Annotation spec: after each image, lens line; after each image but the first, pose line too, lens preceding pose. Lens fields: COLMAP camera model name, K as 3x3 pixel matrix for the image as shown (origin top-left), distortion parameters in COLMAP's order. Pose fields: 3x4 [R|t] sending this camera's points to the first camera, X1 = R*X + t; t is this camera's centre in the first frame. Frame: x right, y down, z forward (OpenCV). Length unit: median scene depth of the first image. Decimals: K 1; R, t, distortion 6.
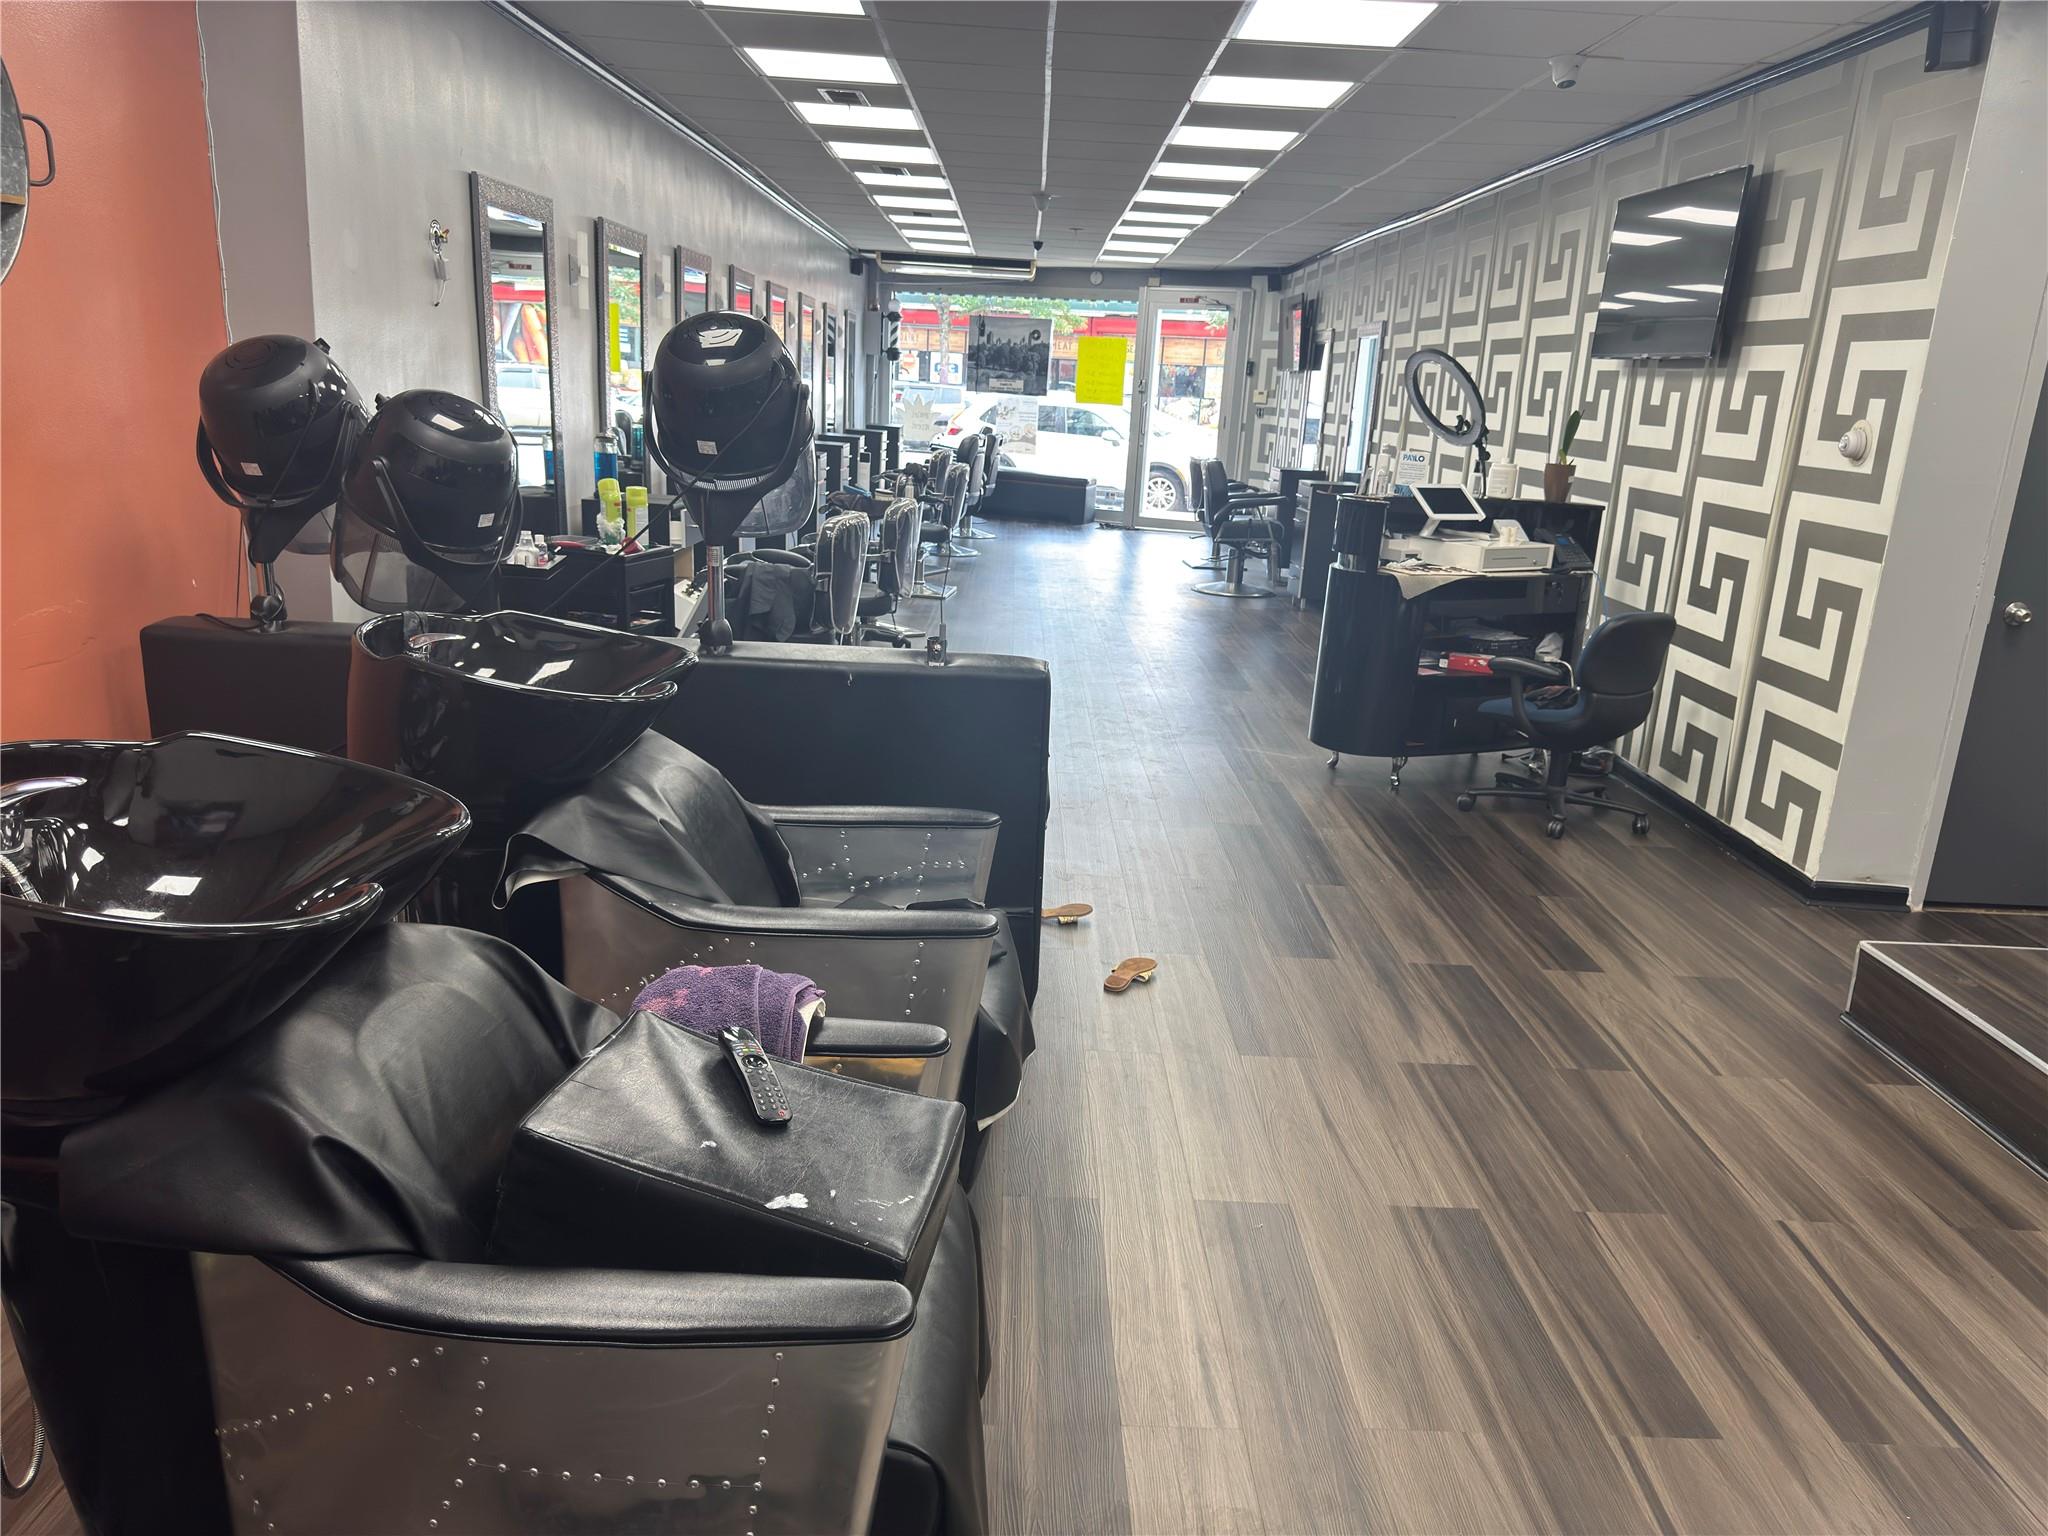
lens RADIAL K [[1446.6, 0, 1024.0], [0, 1446.6, 768.0], [0, 0, 1]] dist [0.118152, -0.140378]
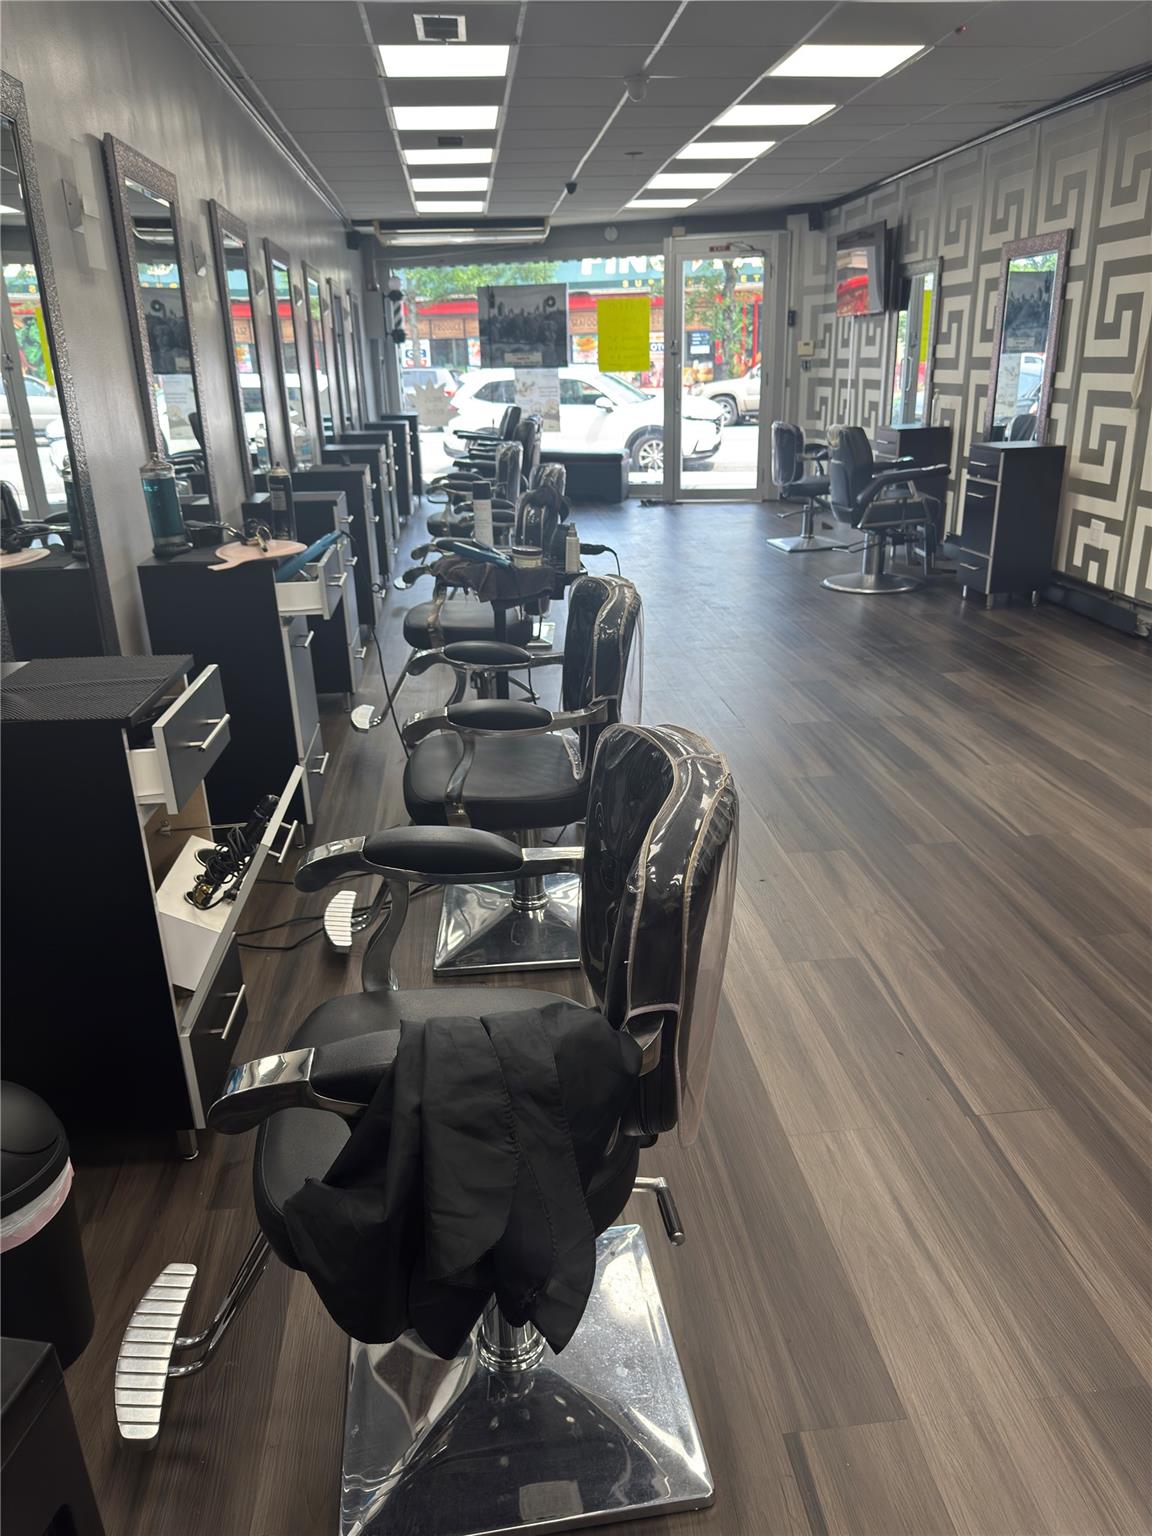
lens RADIAL K [[1099.4, 0, 557.7], [0, 1099.4, 770.4], [0, 0, 1]] dist [0.060095, -0.147409]
pose [[0.993135, -0.105101, 0.051350, -0.058762], [0.099643, 0.990059, 0.099268, -0.073658], [-0.061272, -0.093469, 0.993735, 0.284542]]
